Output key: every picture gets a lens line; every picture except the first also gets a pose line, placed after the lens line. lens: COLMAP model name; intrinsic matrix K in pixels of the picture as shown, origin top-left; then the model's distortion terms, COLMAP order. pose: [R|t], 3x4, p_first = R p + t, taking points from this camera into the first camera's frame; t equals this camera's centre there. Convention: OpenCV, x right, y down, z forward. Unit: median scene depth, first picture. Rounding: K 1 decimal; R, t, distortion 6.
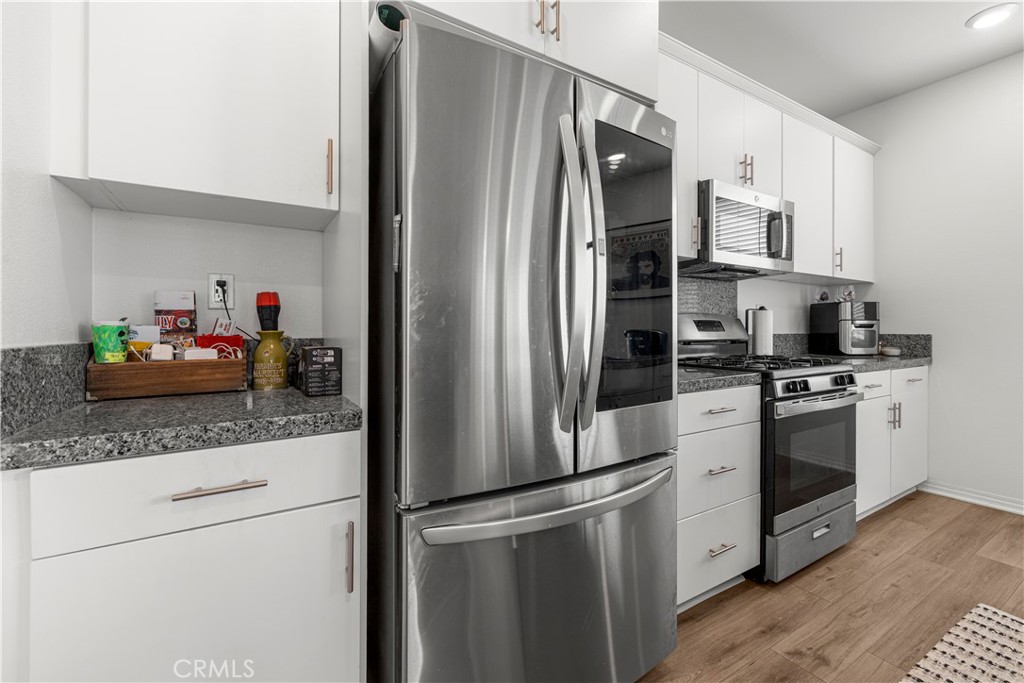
lens RADIAL K [[435.9, 0, 512.3], [0, 435.9, 326.3], [0, 0, 1]] dist [-0.000096, 0.000443]
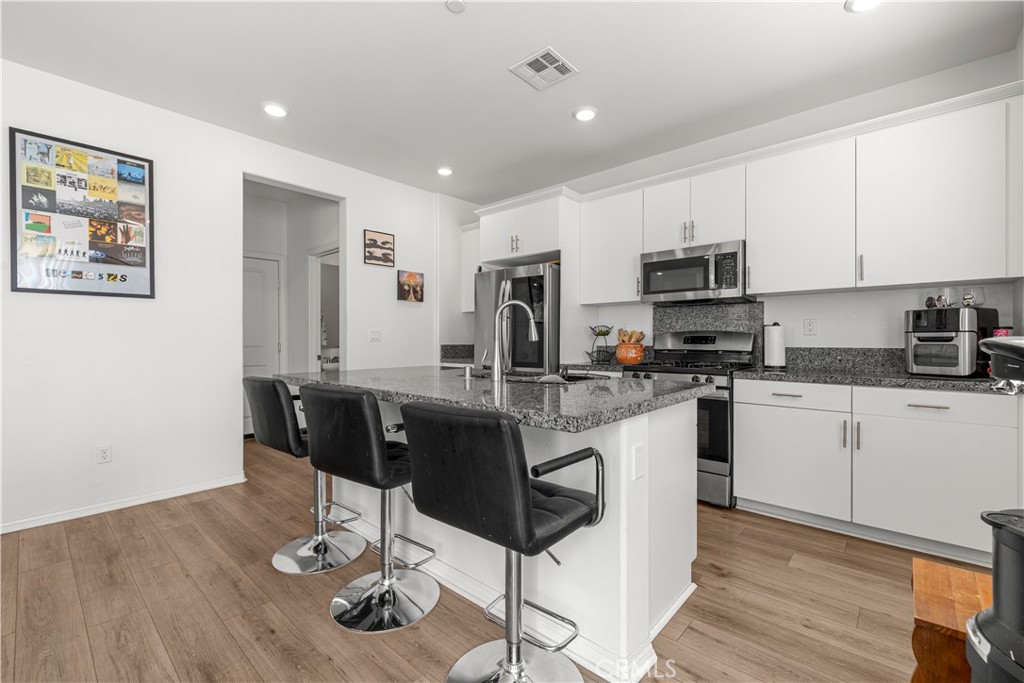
lens RADIAL K [[435.9, 0, 512.6], [0, 435.9, 341.5], [0, 0, 1]] dist [-0.000096, 0.000443]
pose [[0.296221, -0.000985, -0.955119, 1.445791], [0.002838, 0.999996, -0.000152, 0.001791], [0.955115, -0.002665, 0.296223, 0.021438]]
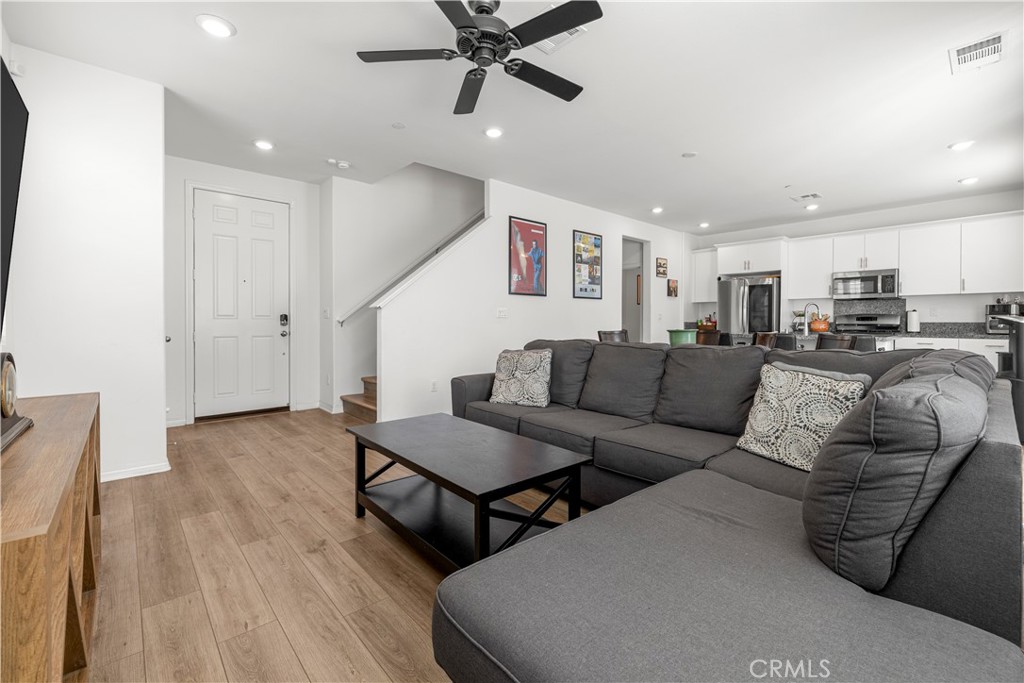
lens RADIAL K [[435.9, 0, 511.6], [0, 435.9, 328.5], [0, 0, 1]] dist [-0.000096, 0.000443]
pose [[0.190988, 0.011628, -0.981524, 2.375149], [0.000845, 0.999928, 0.012010, 0.021783], [0.981592, -0.003123, 0.190964, -1.452383]]
